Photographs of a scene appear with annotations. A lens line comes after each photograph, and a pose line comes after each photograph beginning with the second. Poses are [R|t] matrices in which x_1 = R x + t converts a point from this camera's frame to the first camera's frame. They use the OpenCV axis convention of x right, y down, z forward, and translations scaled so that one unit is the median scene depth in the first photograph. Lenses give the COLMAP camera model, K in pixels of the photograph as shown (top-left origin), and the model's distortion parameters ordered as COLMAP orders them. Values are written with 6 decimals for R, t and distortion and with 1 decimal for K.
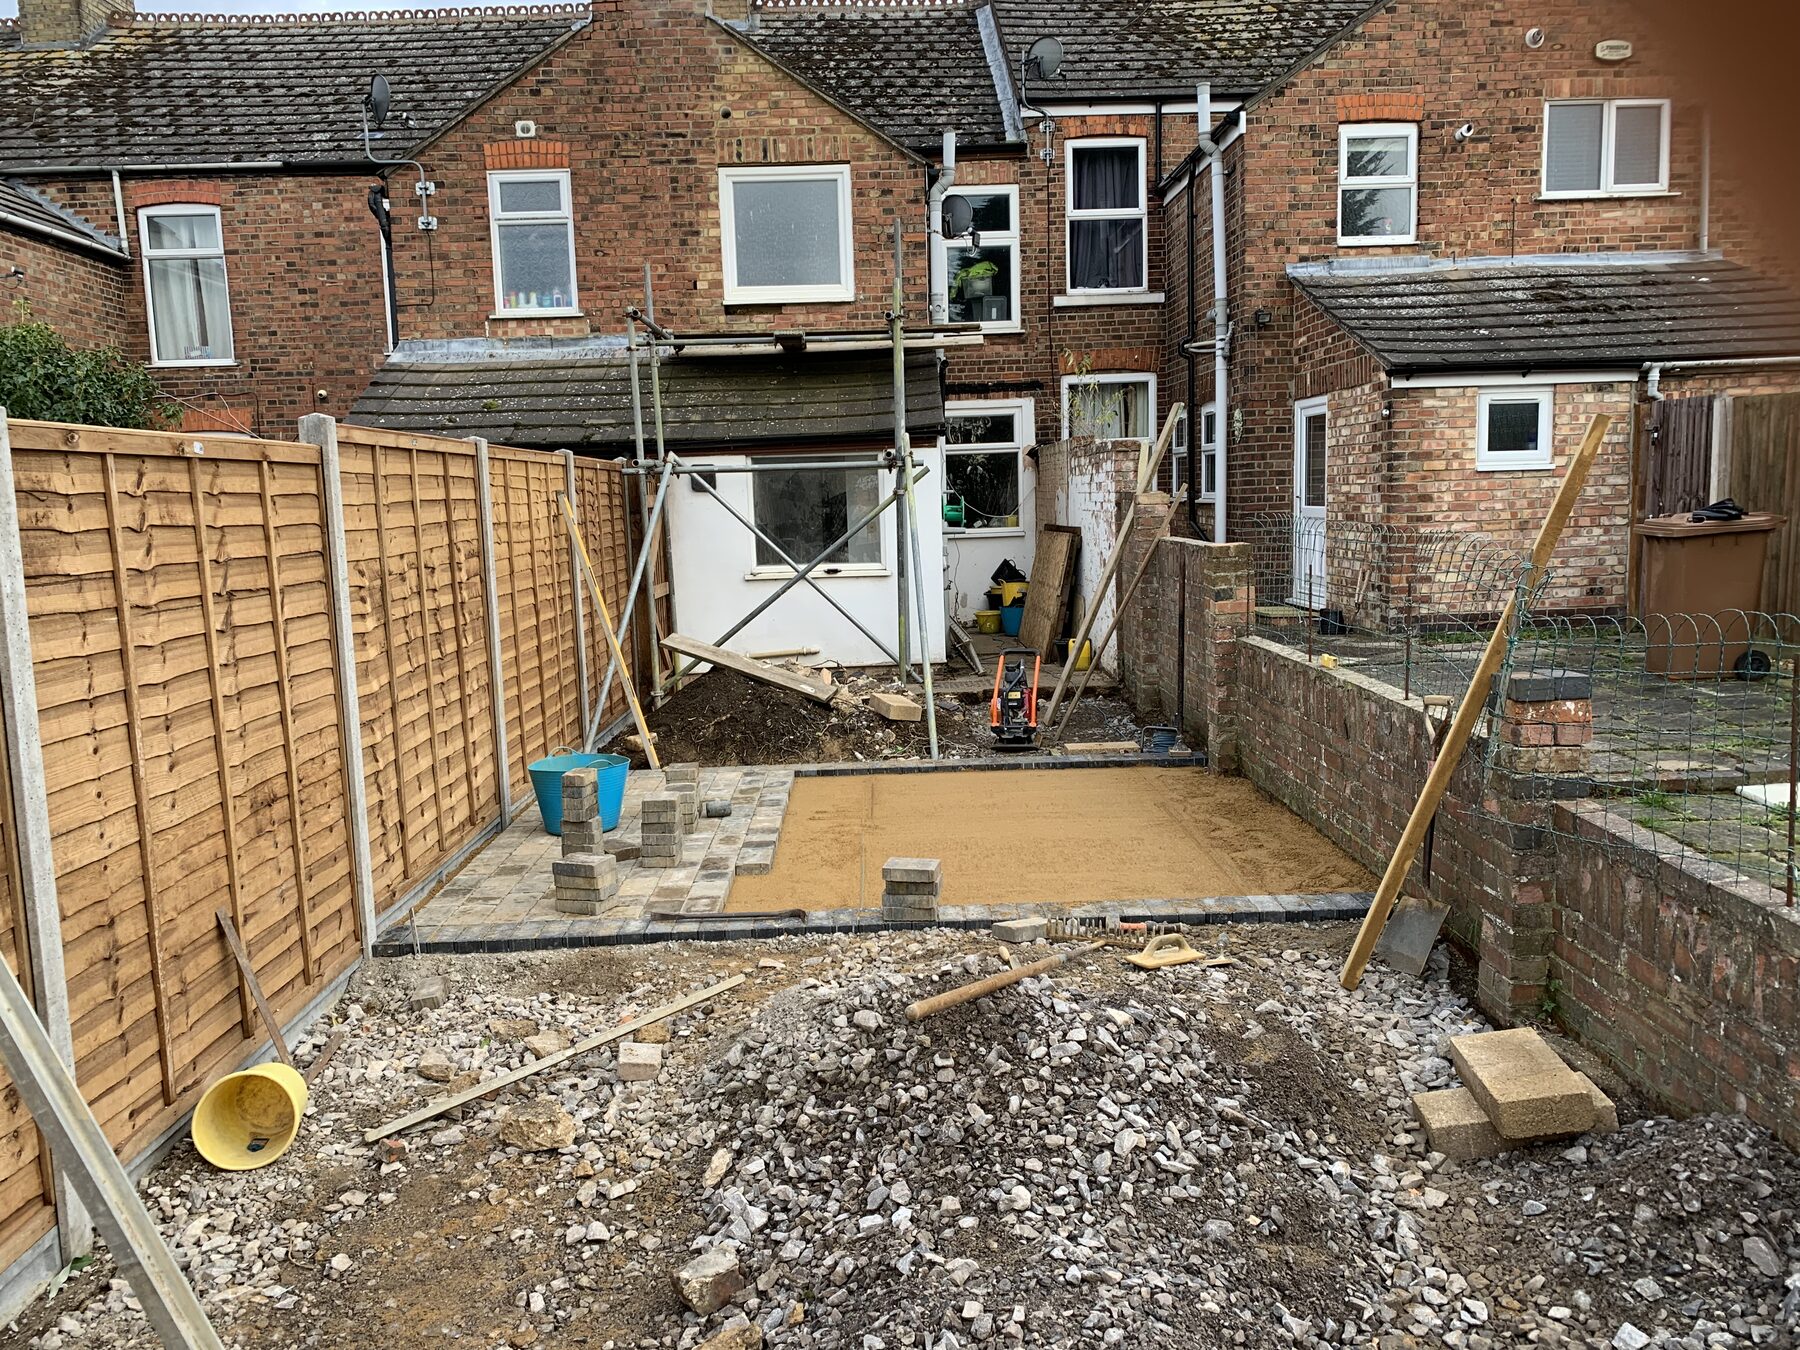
lens RADIAL K [[1373.6, 0, 890.1], [0, 1373.6, 661.2], [0, 0, 1]] dist [0.023746, -0.025593]
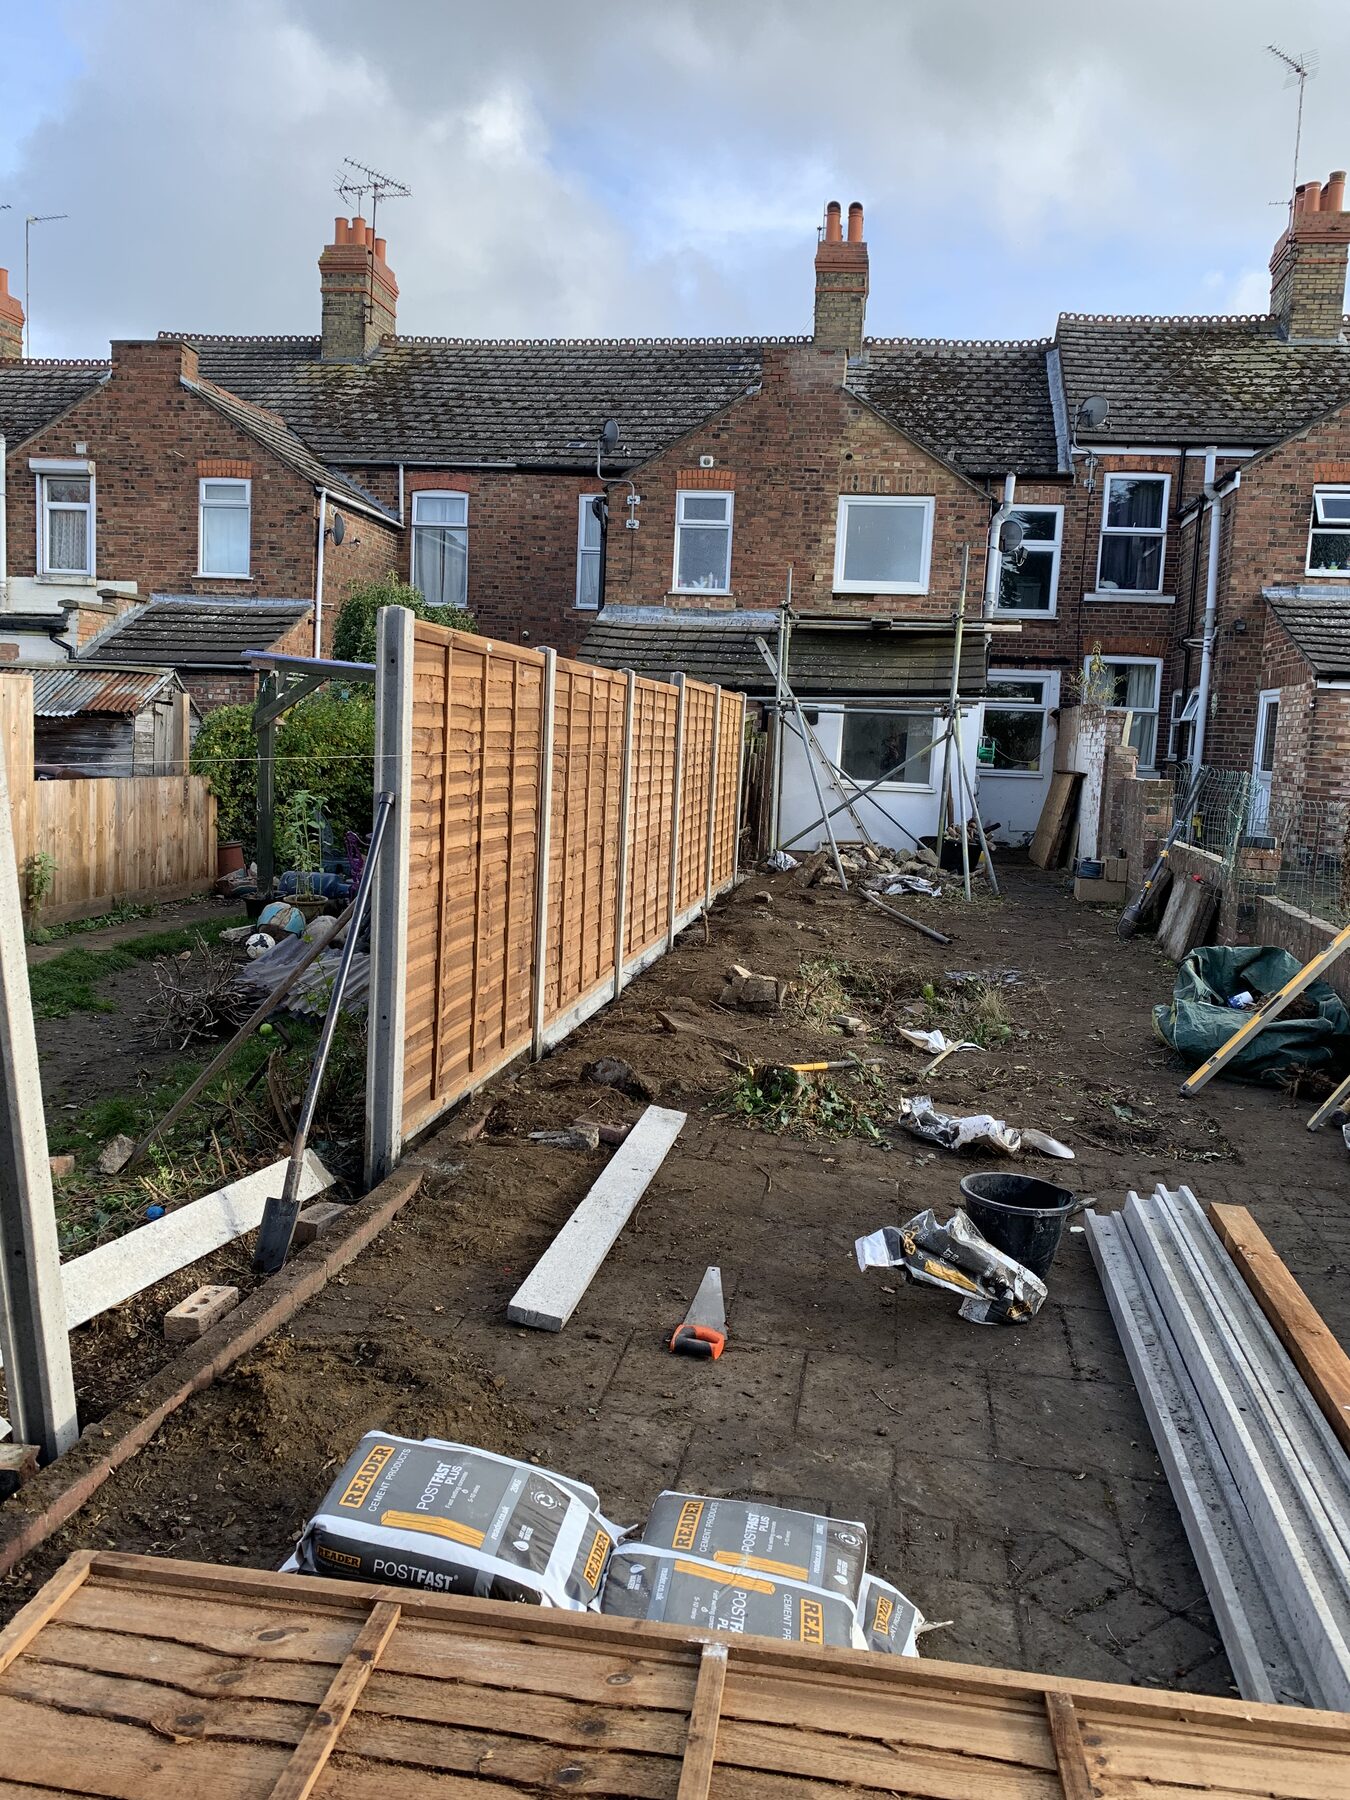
lens RADIAL K [[1373.6, 0, 683.1], [0, 1373.6, 887.4], [0, 0, 1]] dist [0.023746, -0.025593]
pose [[0.981873, 0.096308, -0.163248, -0.013959], [-0.098012, 0.995182, -0.002396, 0.055804], [0.162231, 0.018353, 0.986582, -0.388539]]
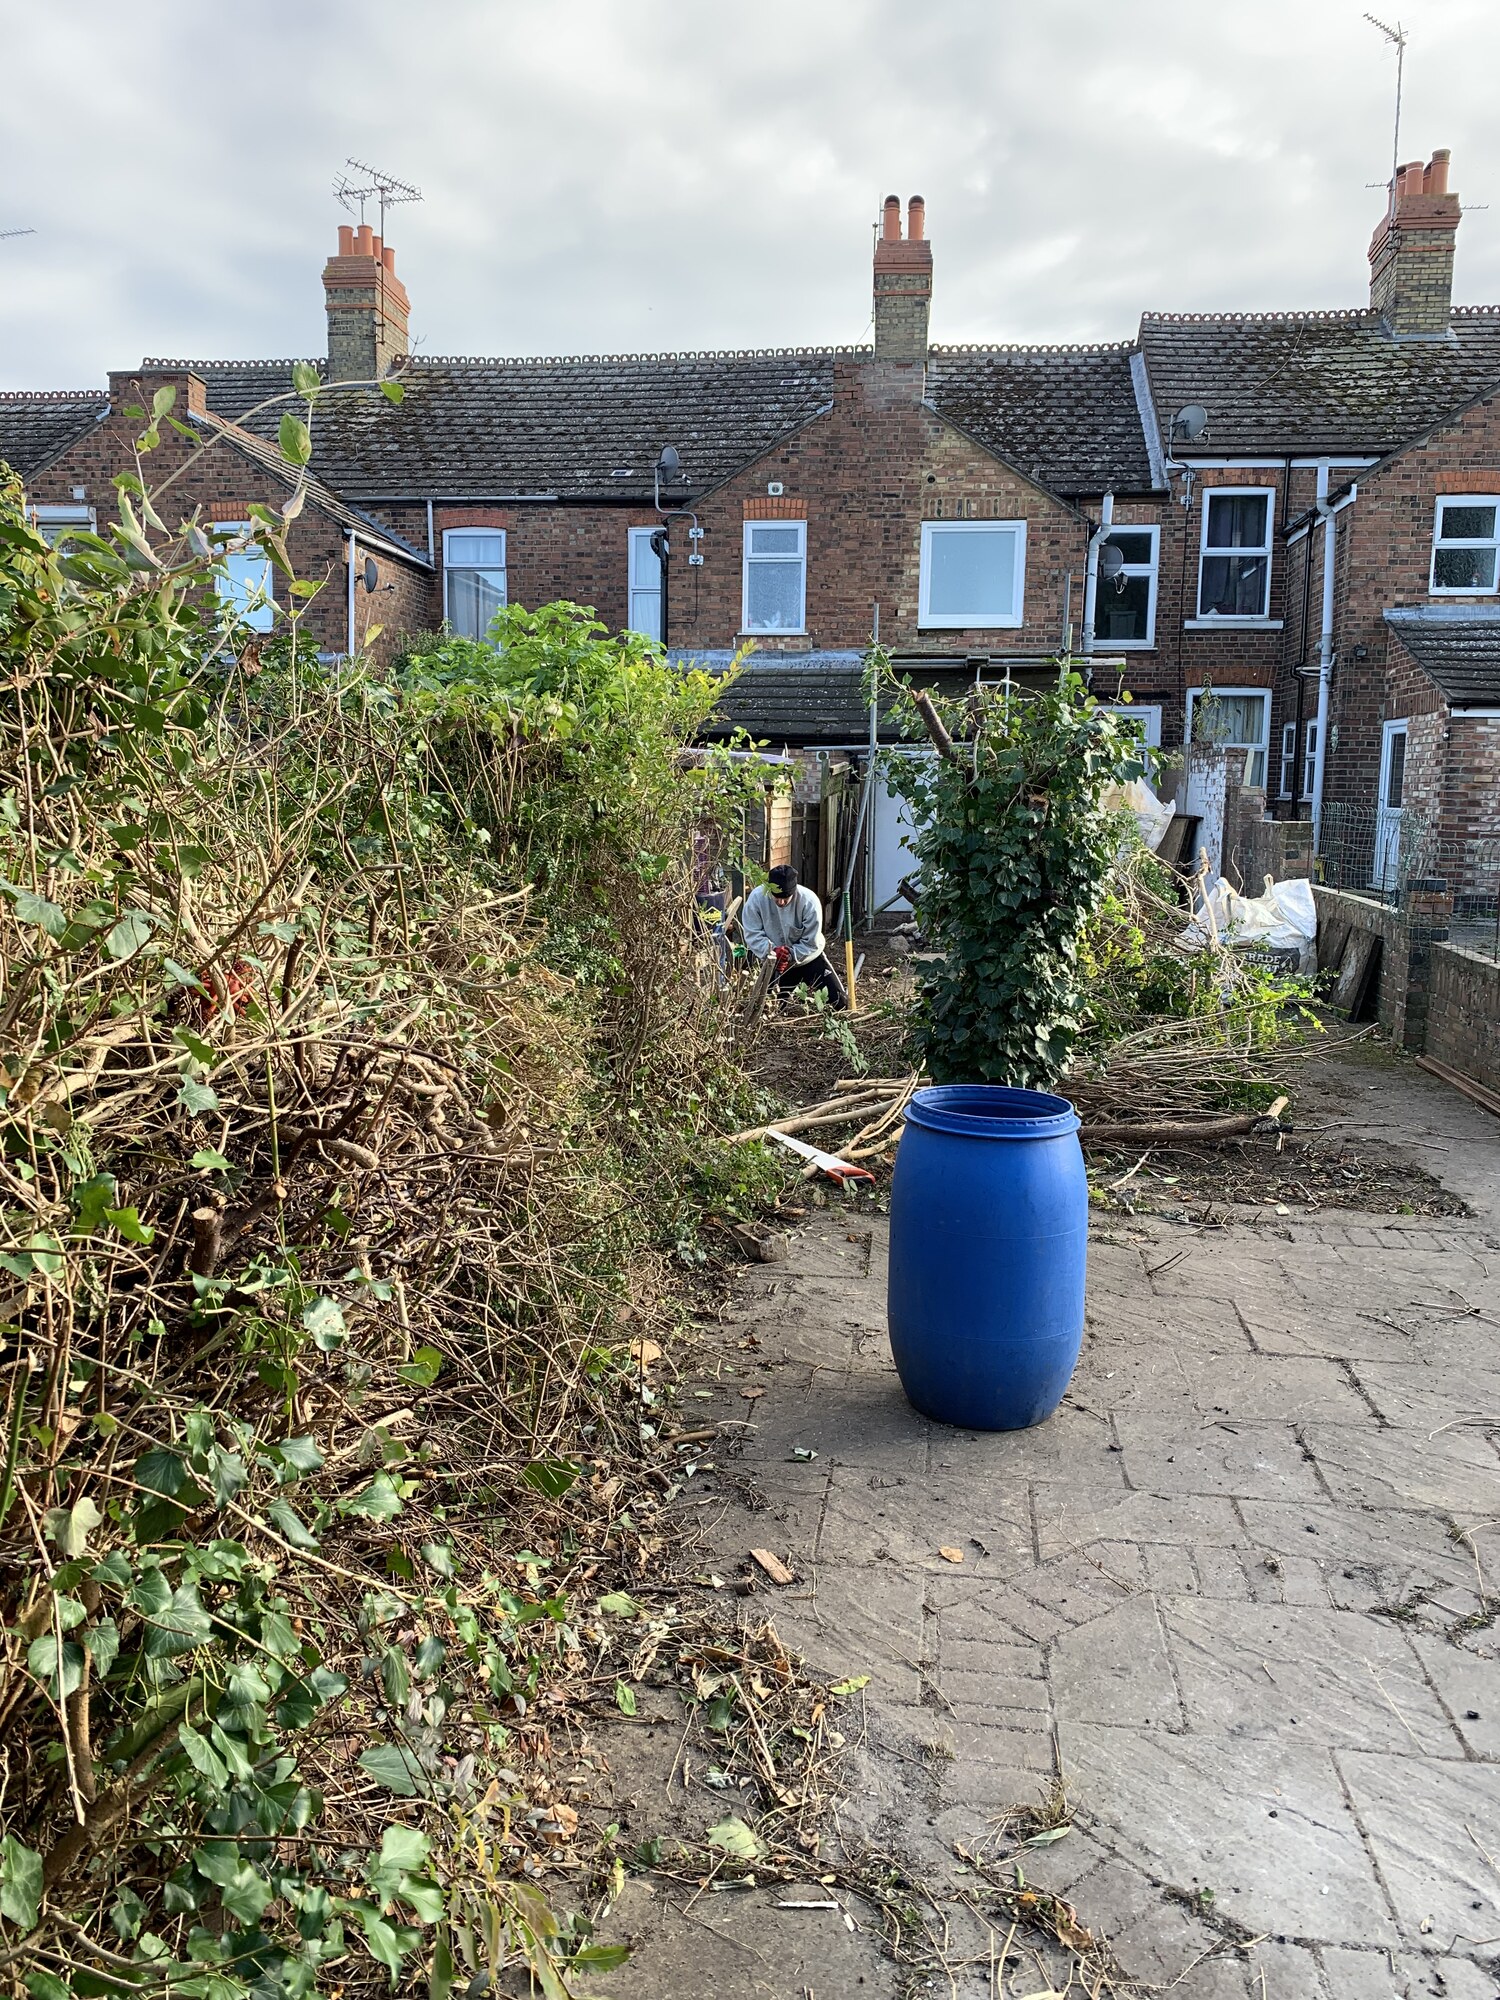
lens RADIAL K [[1526.2, 0, 748.4], [0, 1526.2, 980.2], [0, 0, 1]] dist [0.023746, -0.025593]
pose [[0.988224, 0.063825, -0.139069, -0.058423], [-0.062960, 0.997960, 0.010618, 0.061104], [0.139463, -0.001737, 0.990226, -0.422601]]
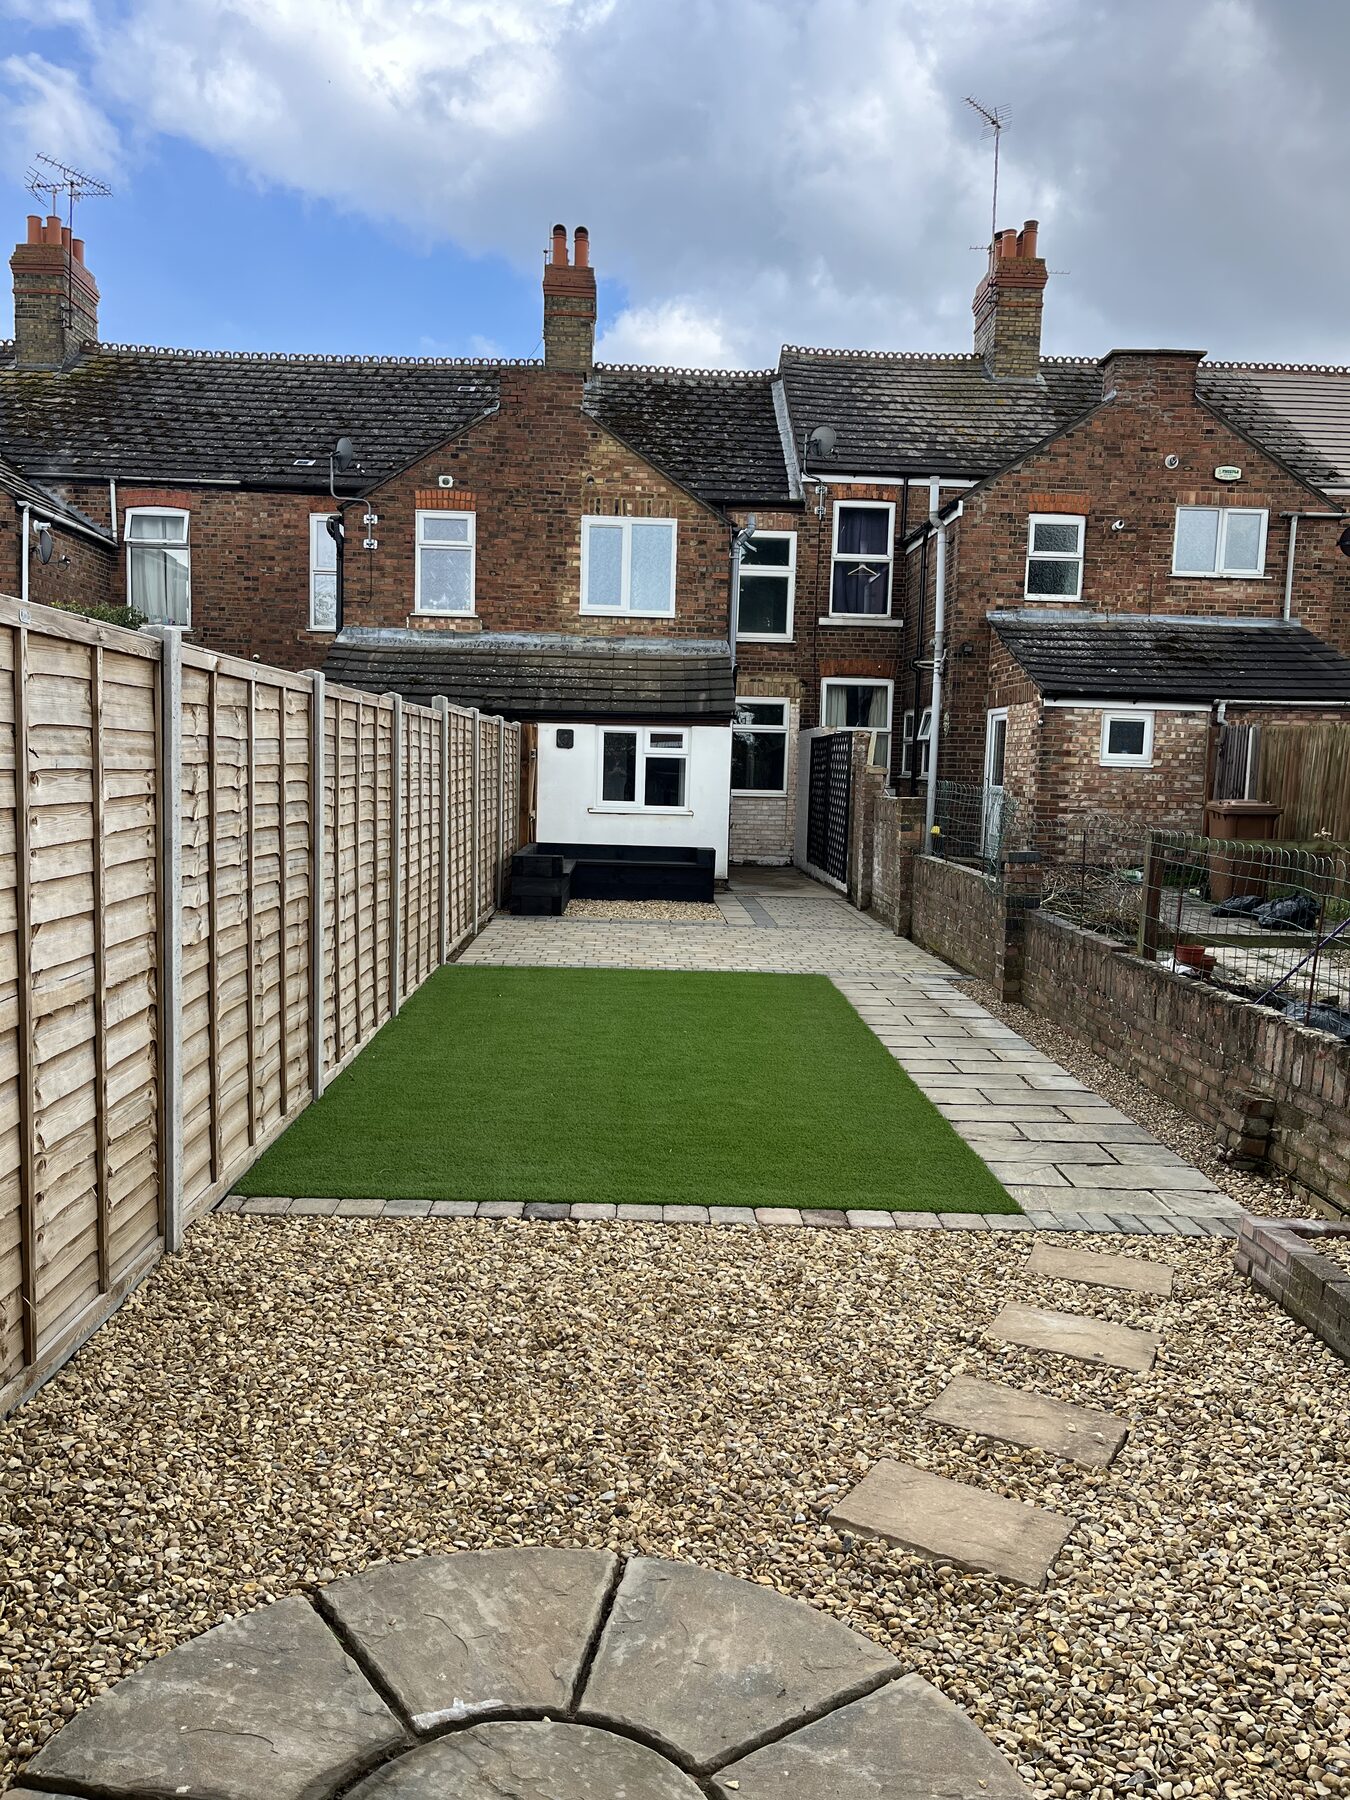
lens RADIAL K [[1356.8, 0, 663.4], [0, 1356.8, 894.4], [0, 0, 1]] dist [0.052513, -0.065789]
pose [[0.998204, 0.058582, 0.012552, -0.037546], [-0.058224, 0.997933, -0.027216, 0.052885], [-0.014120, 0.026436, 0.999551, -0.359193]]
